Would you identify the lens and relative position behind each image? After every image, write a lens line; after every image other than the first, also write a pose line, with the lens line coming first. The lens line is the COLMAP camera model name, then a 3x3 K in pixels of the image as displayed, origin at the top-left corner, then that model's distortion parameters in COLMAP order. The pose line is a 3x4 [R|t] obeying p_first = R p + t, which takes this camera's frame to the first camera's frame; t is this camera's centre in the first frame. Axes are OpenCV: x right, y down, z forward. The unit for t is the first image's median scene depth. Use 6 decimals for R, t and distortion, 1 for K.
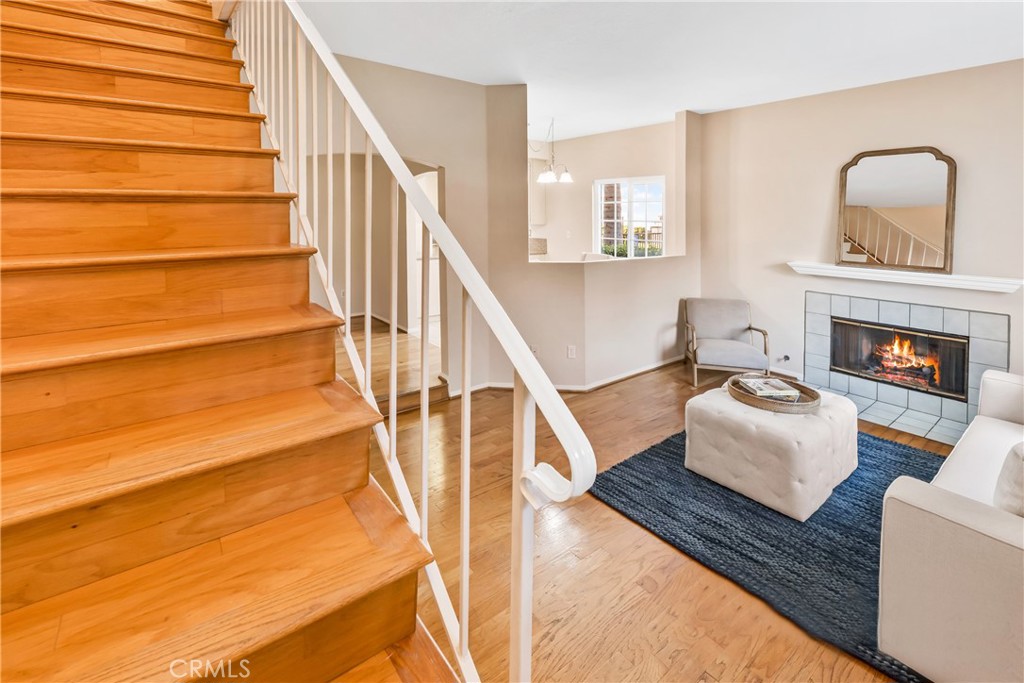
lens RADIAL K [[472.6, 0, 471.5], [0, 472.6, 249.5], [0, 0, 1]] dist [0.001594, -0.000753]
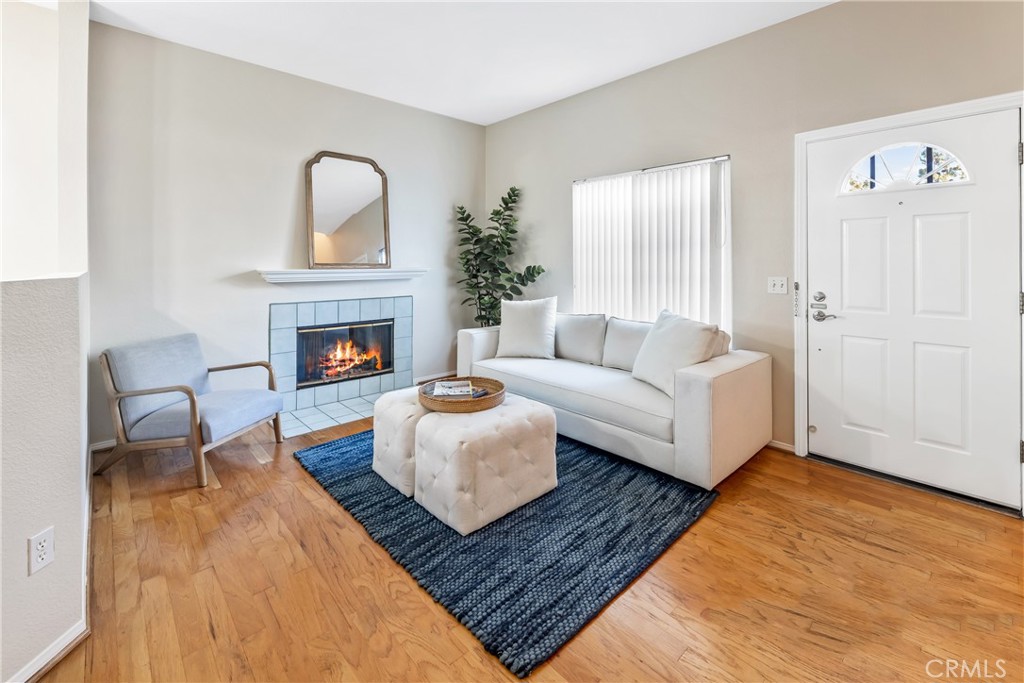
lens RADIAL K [[464.5, 0, 519.6], [0, 464.5, 259.4], [0, 0, 1]] dist [0.001599, 0.000040]
pose [[-0.185113, 0.010866, 0.982657, -0.211292], [0.078844, 0.996880, 0.003829, 0.051670], [-0.979549, 0.078185, -0.185392, 0.892363]]
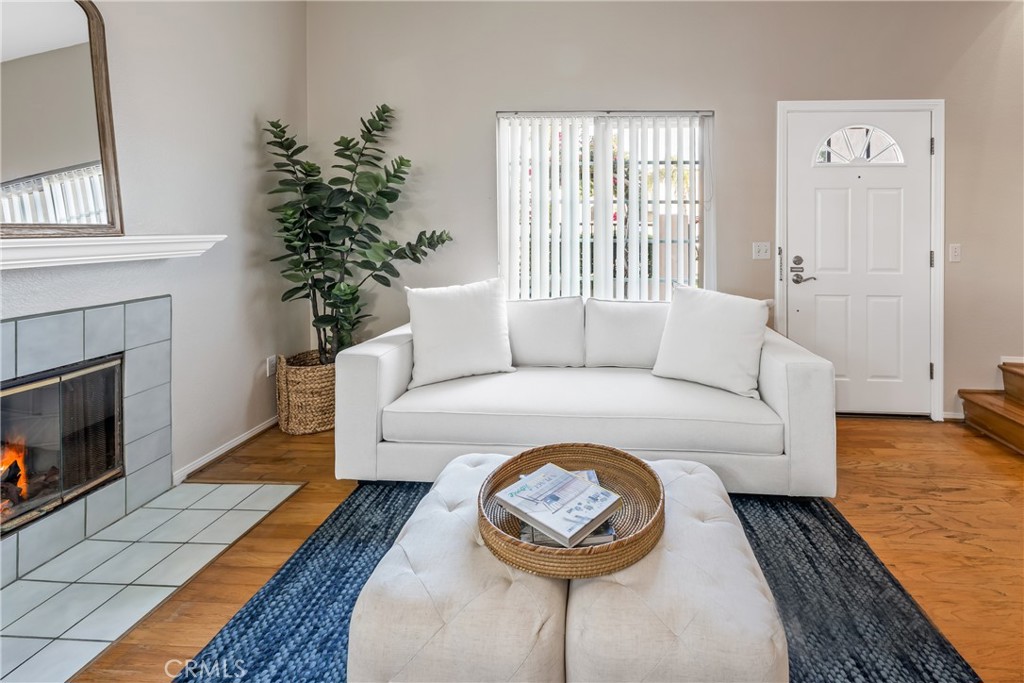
lens RADIAL K [[441.3, 0, 599.9], [0, 441.3, 231.7], [0, 0, 1]] dist [-0.002542, -0.000552]
pose [[-0.824890, -0.002598, 0.565288, 0.326129], [0.042761, 0.996838, 0.066979, 0.038930], [-0.563674, 0.079423, -0.822170, 1.096604]]
